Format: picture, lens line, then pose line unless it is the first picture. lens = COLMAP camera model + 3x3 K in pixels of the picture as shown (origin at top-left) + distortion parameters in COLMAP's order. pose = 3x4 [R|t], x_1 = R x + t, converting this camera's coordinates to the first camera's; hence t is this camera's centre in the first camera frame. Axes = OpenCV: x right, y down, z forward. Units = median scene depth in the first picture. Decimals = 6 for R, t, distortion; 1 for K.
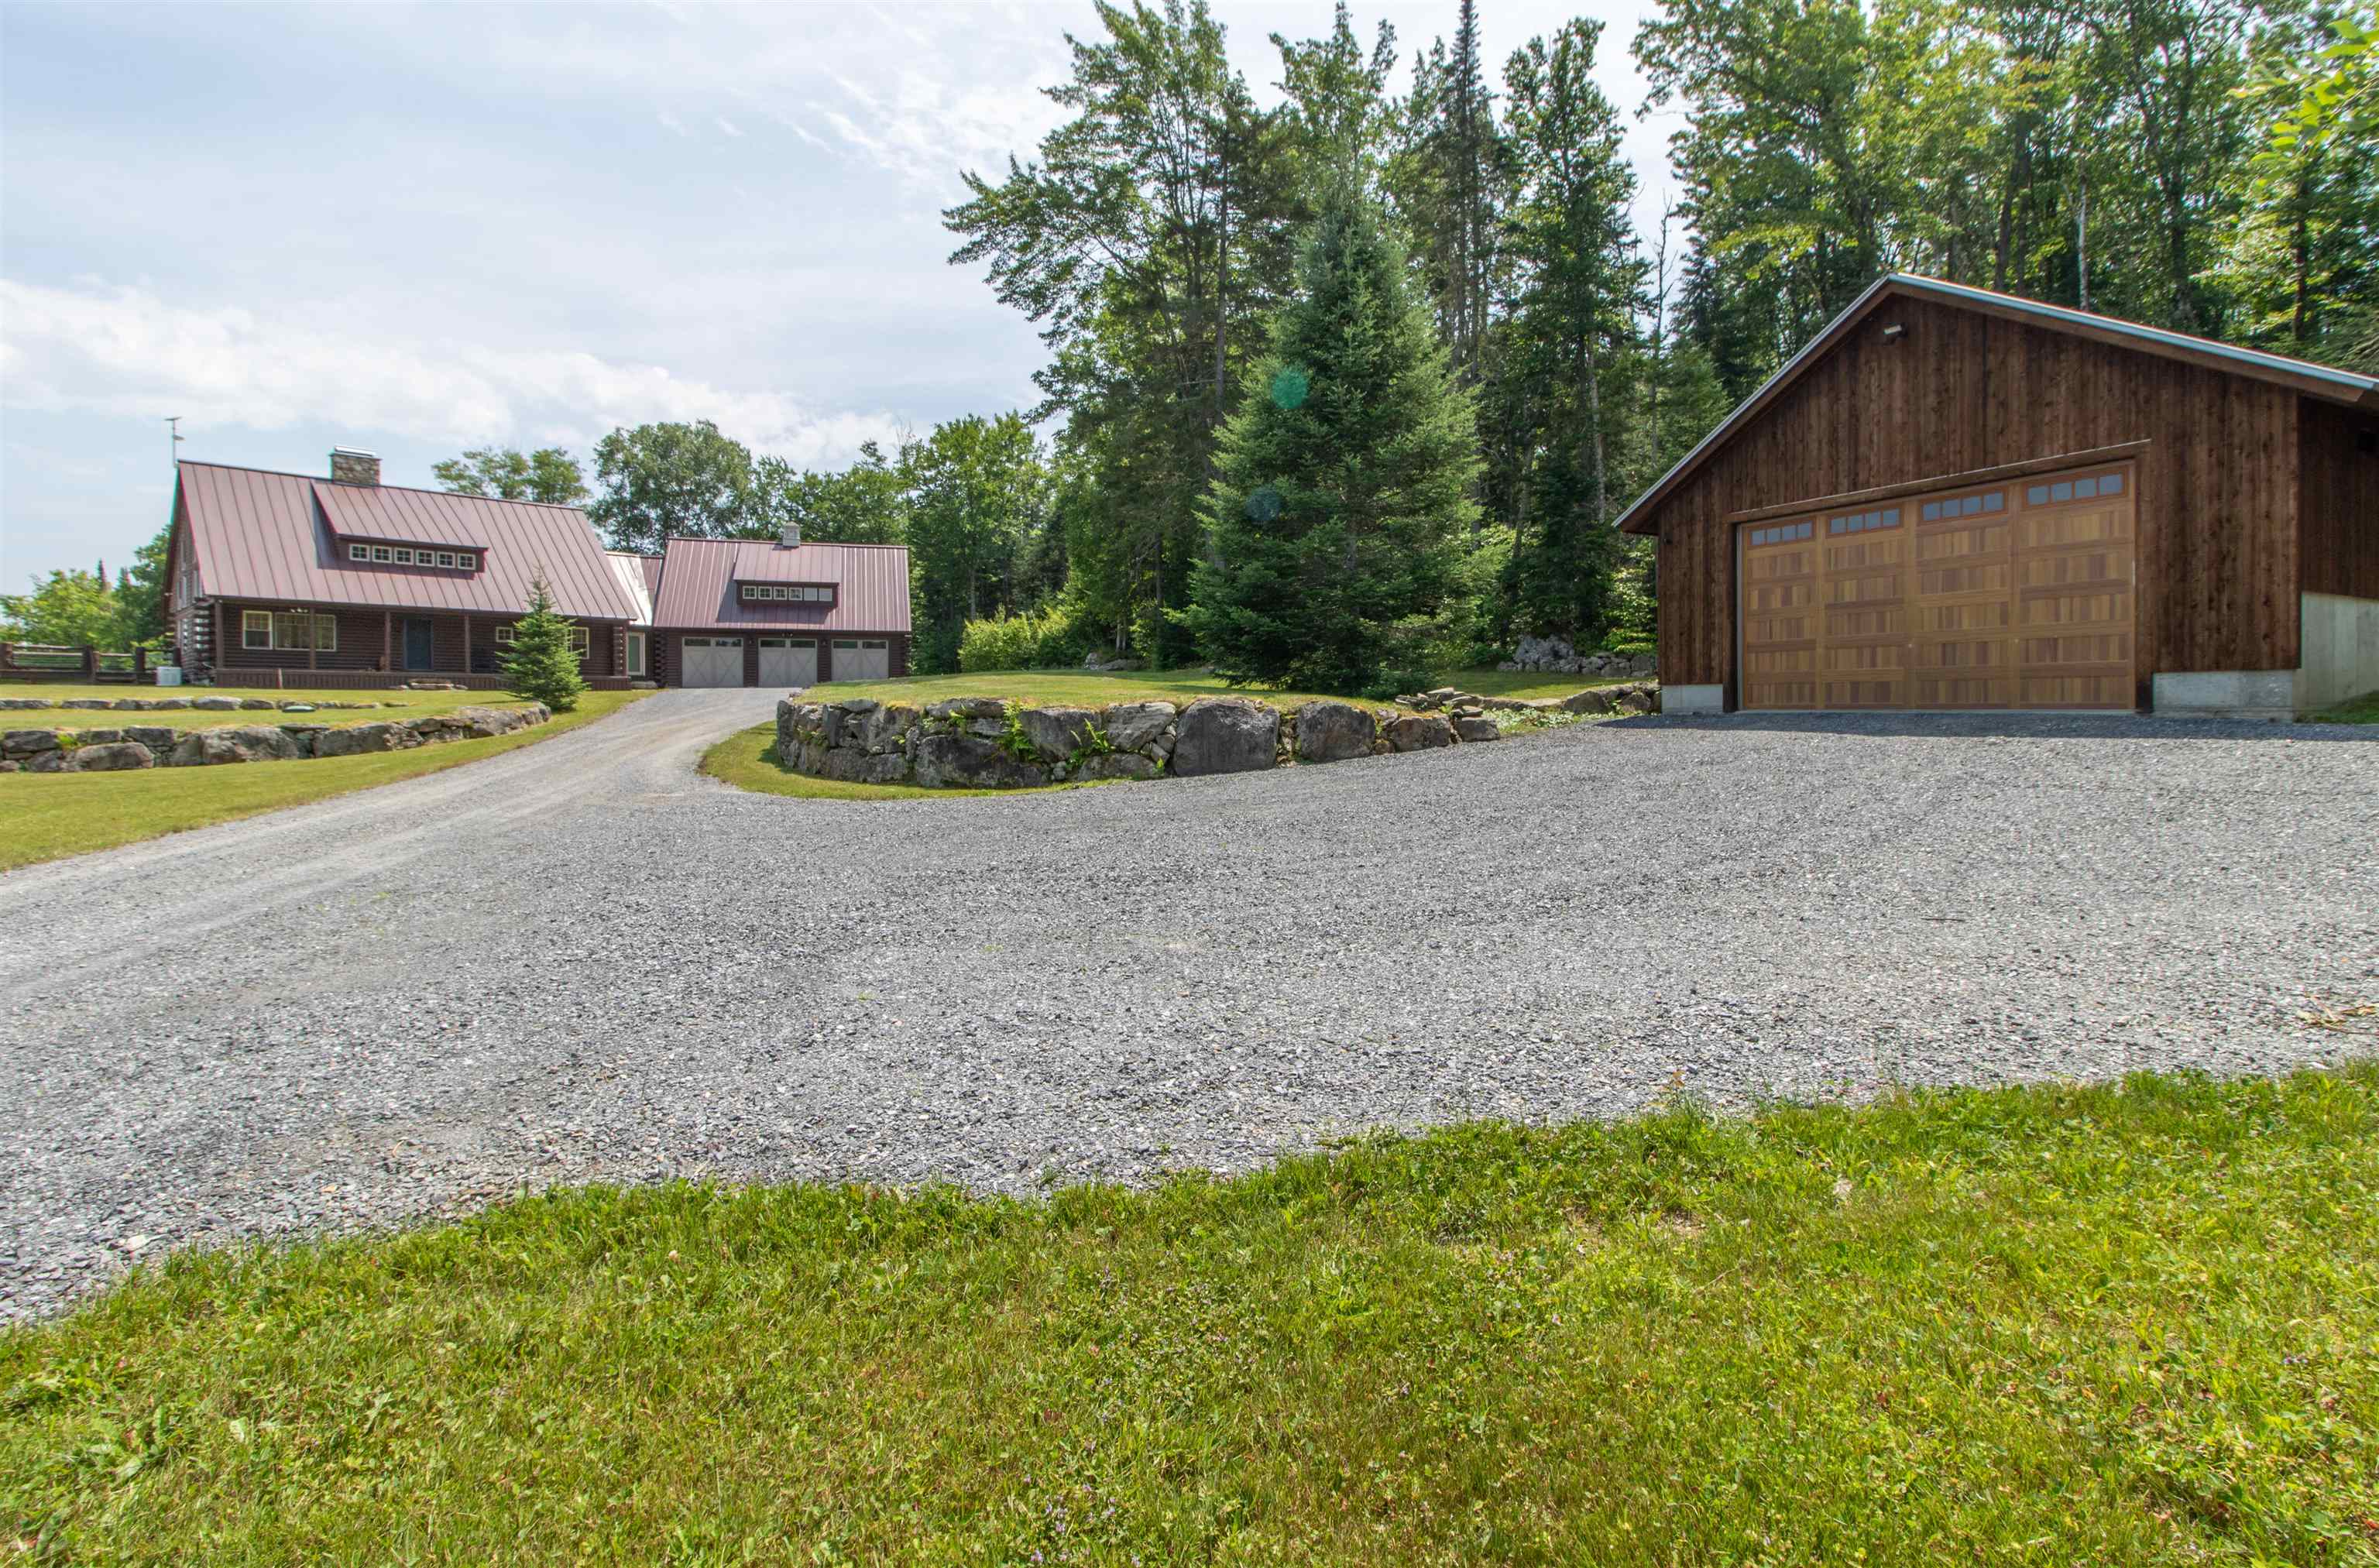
lens RADIAL K [[1097.6, 0, 1195.2], [0, 1097.6, 707.8], [0, 0, 1]] dist [0.023313, -0.011324]
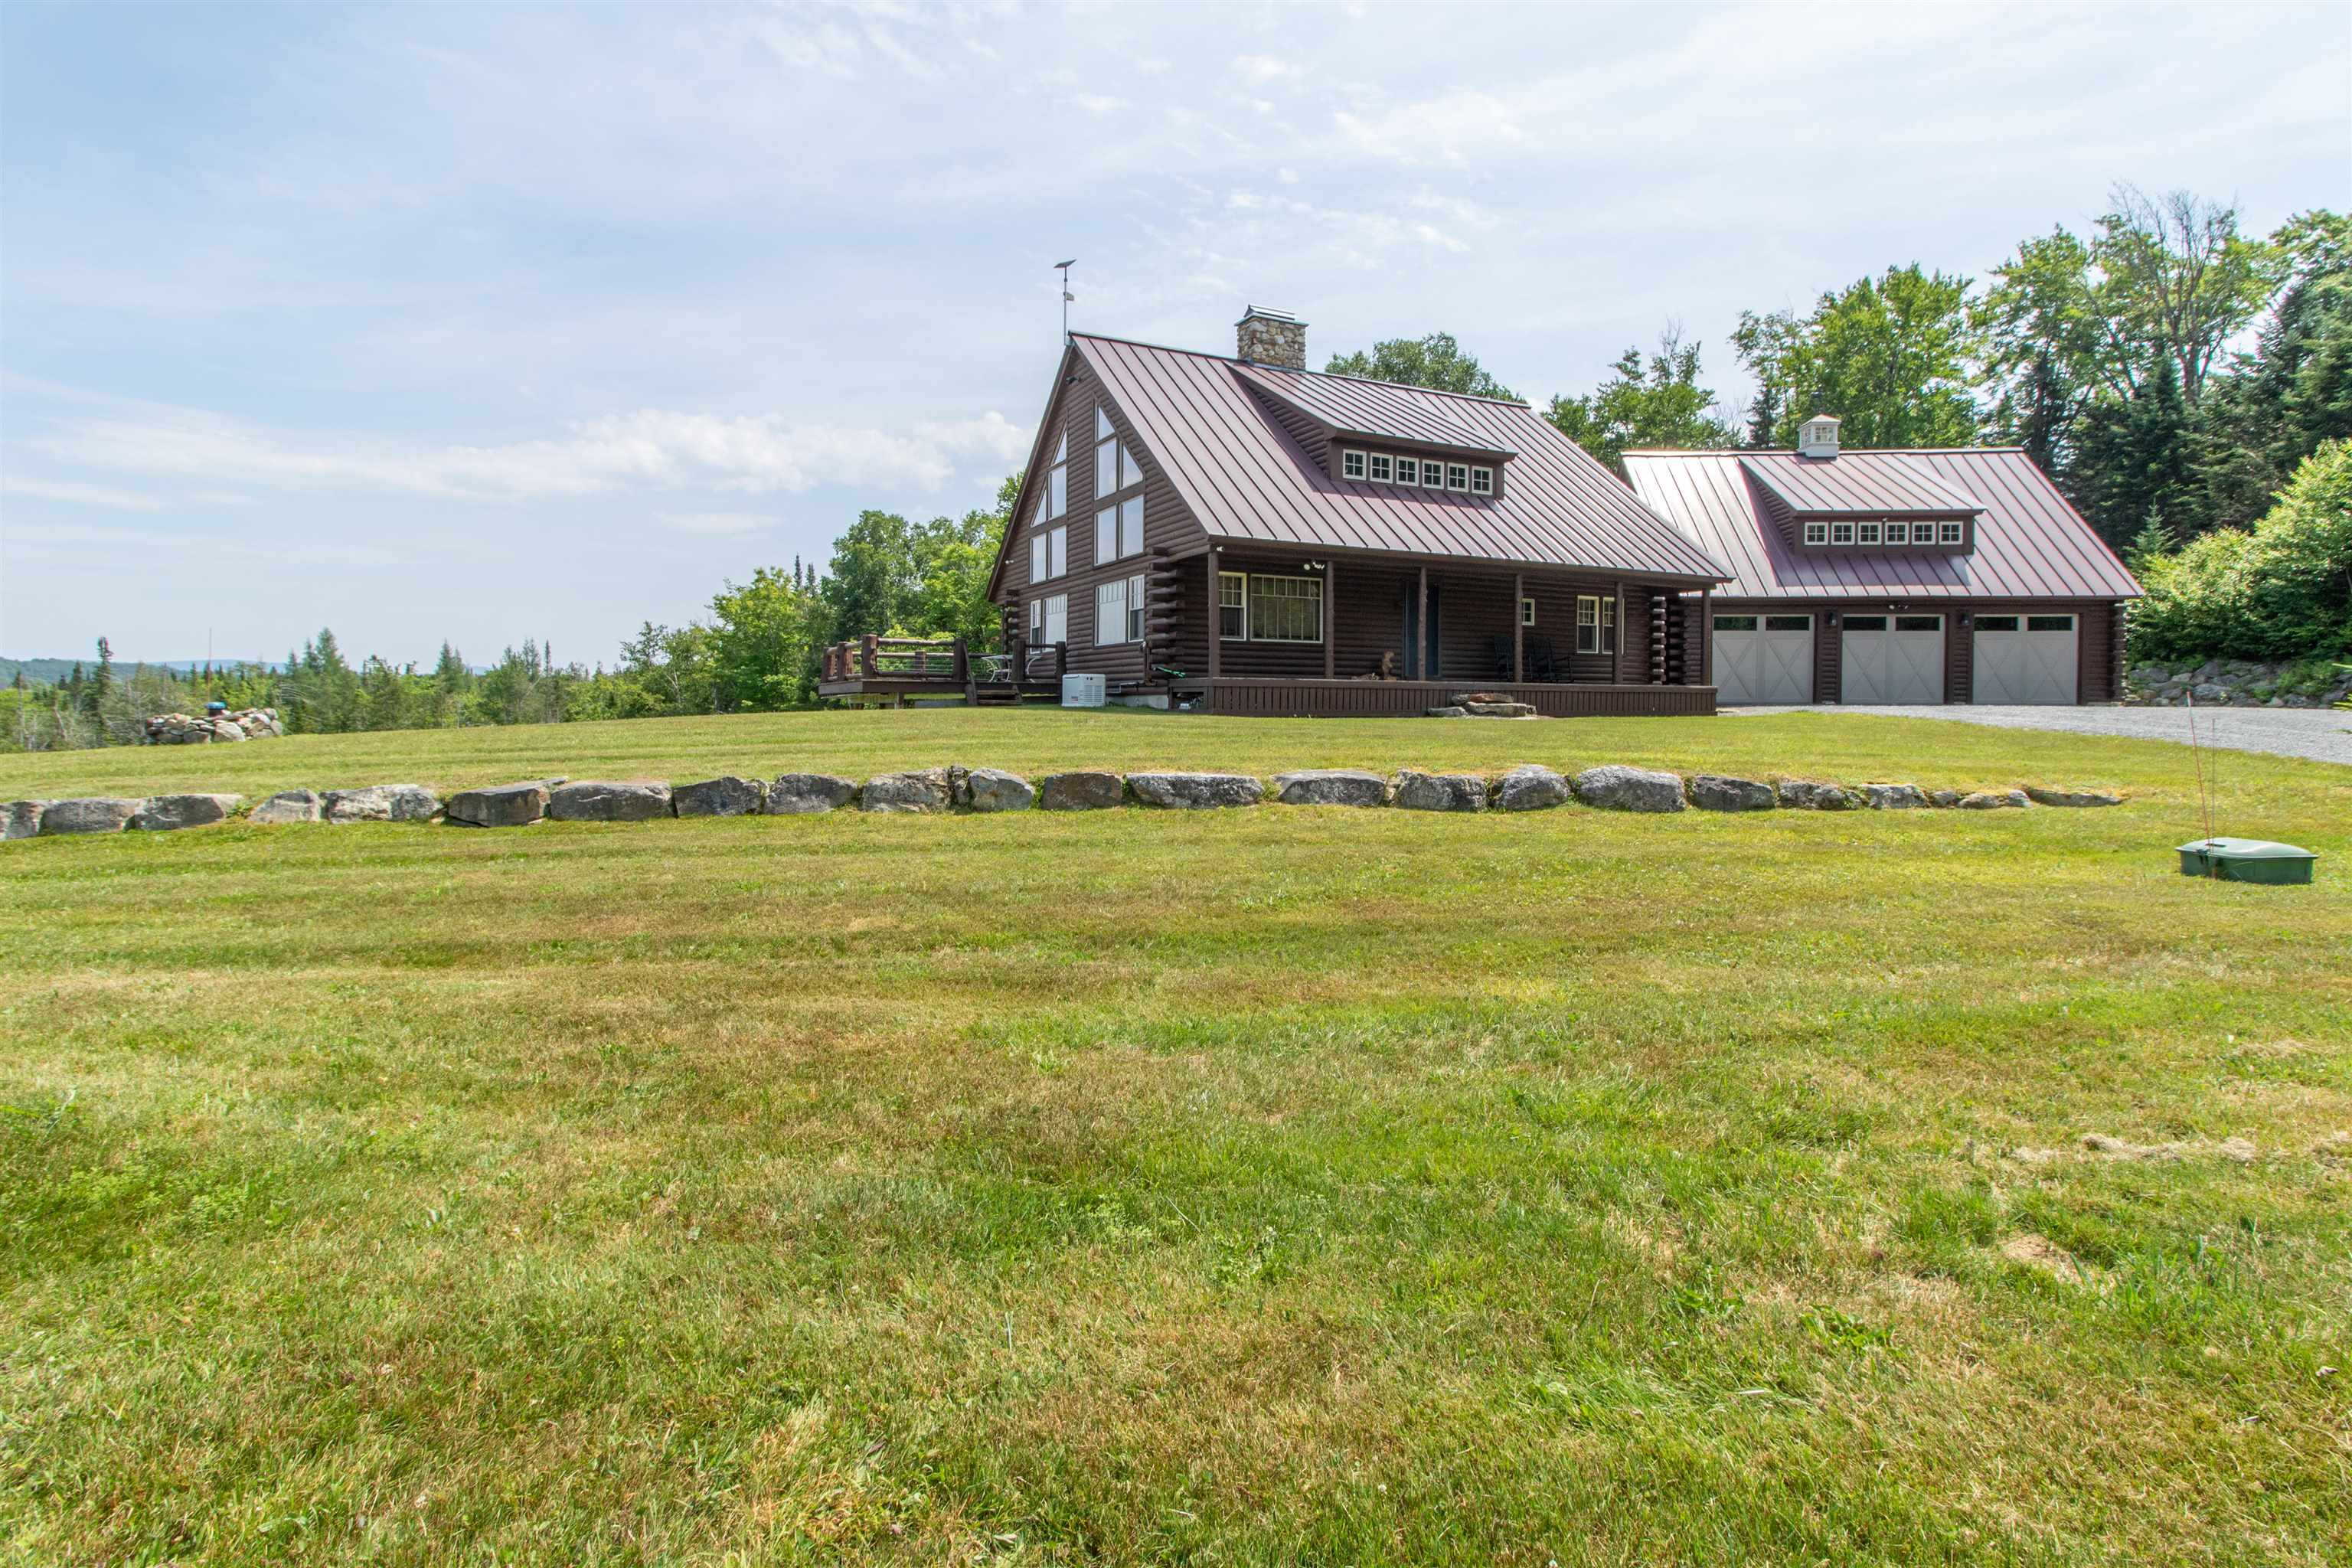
lens RADIAL K [[1094.8, 0, 1171.9], [0, 1094.8, 711.1], [0, 0, 1]] dist [0.000514, 0.000108]
pose [[0.931251, 0.009806, -0.364246, -0.596971], [-0.007157, 0.999937, 0.008622, -0.019810], [0.364307, -0.005422, 0.931263, 0.427794]]
